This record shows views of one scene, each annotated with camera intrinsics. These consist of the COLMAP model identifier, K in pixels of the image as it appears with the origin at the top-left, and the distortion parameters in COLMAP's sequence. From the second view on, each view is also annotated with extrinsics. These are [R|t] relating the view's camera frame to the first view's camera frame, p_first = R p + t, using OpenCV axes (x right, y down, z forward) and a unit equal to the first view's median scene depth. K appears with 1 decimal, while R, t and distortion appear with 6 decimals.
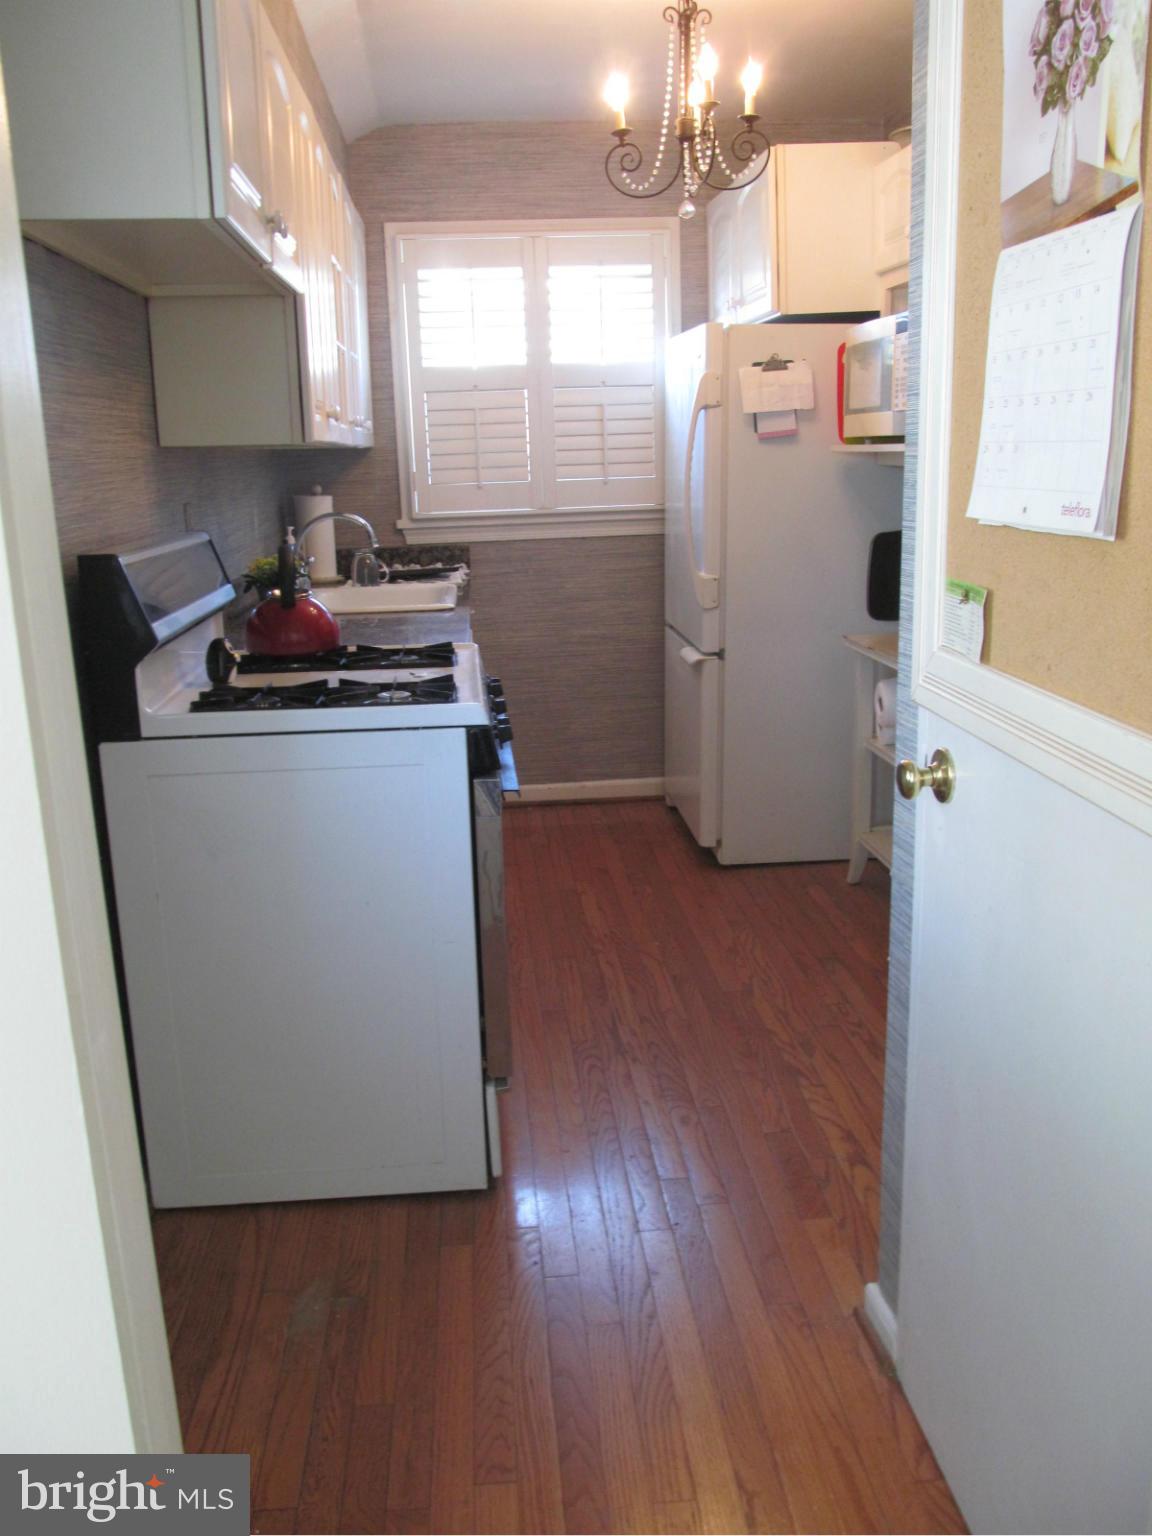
lens RADIAL K [[1263.9, 0, 576.0], [0, 1263.9, 768.0], [0, 0, 1]] dist [-0.059313, 0.016073]
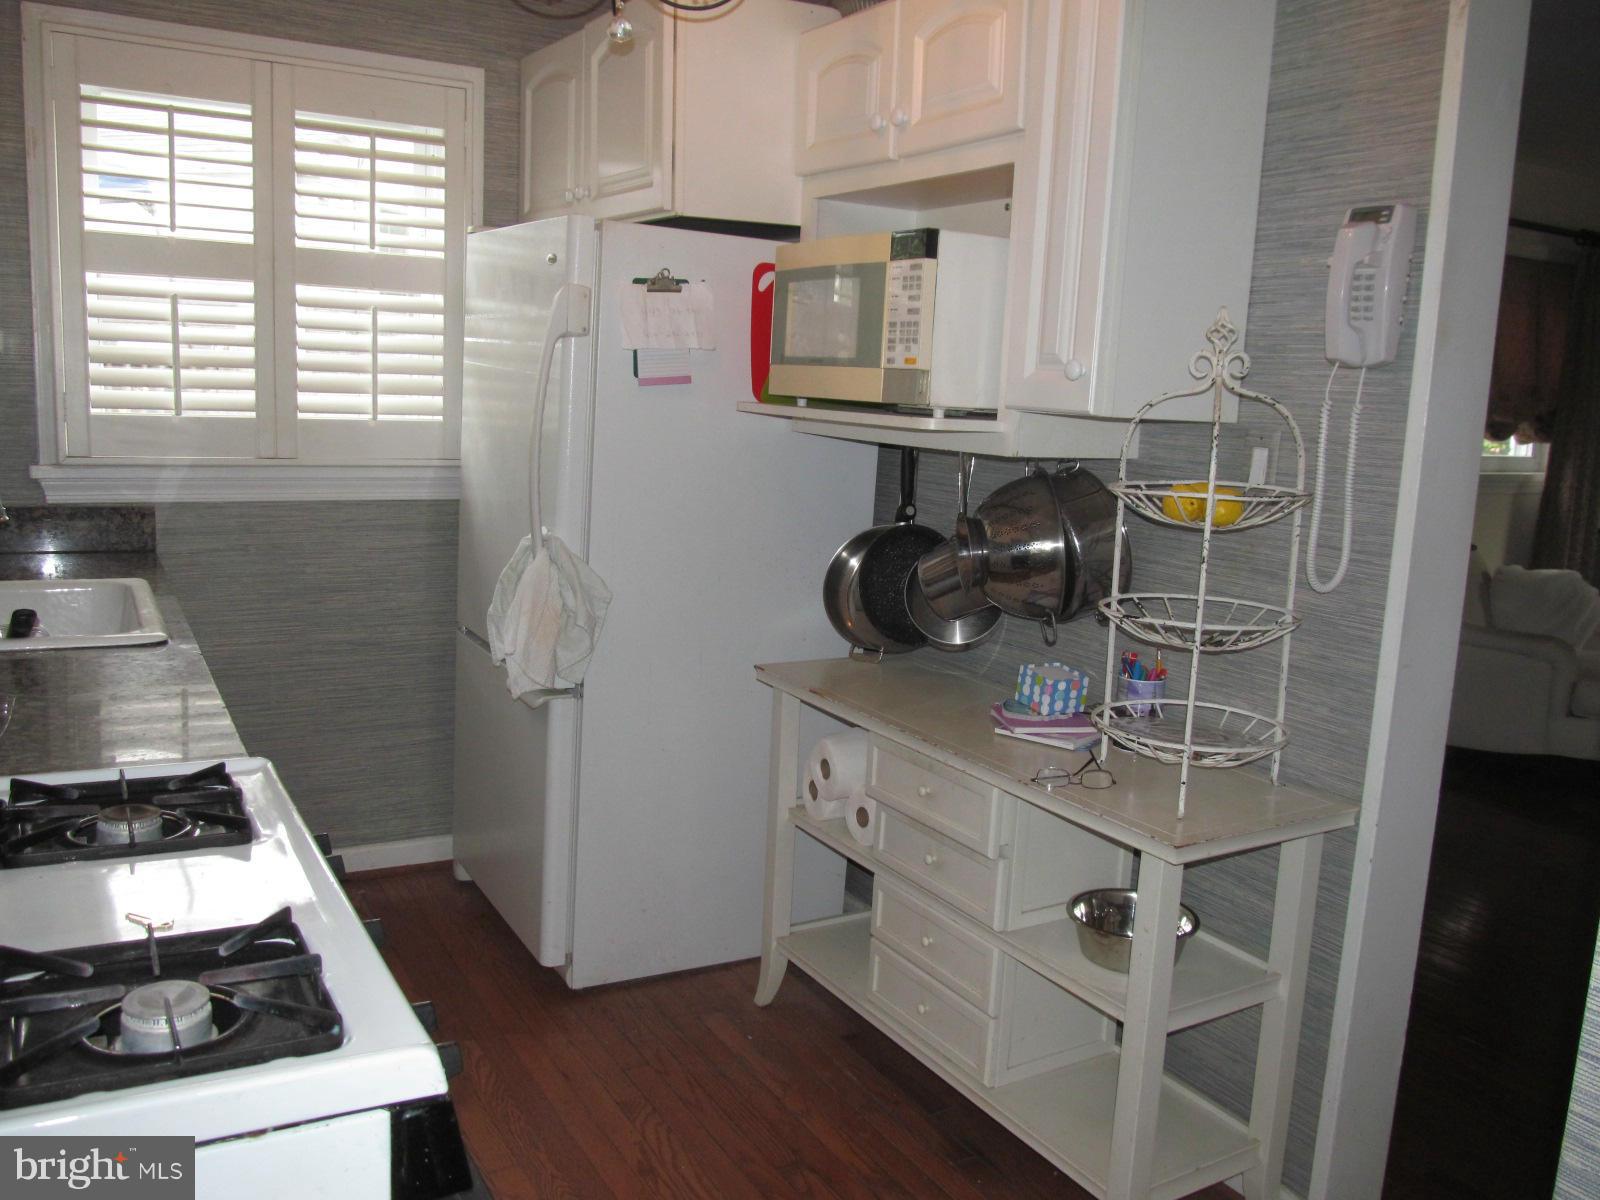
lens RADIAL K [[1316.5, 0, 819.6], [0, 1316.5, 602.3], [0, 0, 1]] dist [-0.059313, 0.016073]
pose [[0.901433, 0.003674, 0.432903, -0.069009], [0.028533, 0.997286, -0.067878, -0.077468], [-0.431977, 0.073540, 0.898881, 0.267814]]
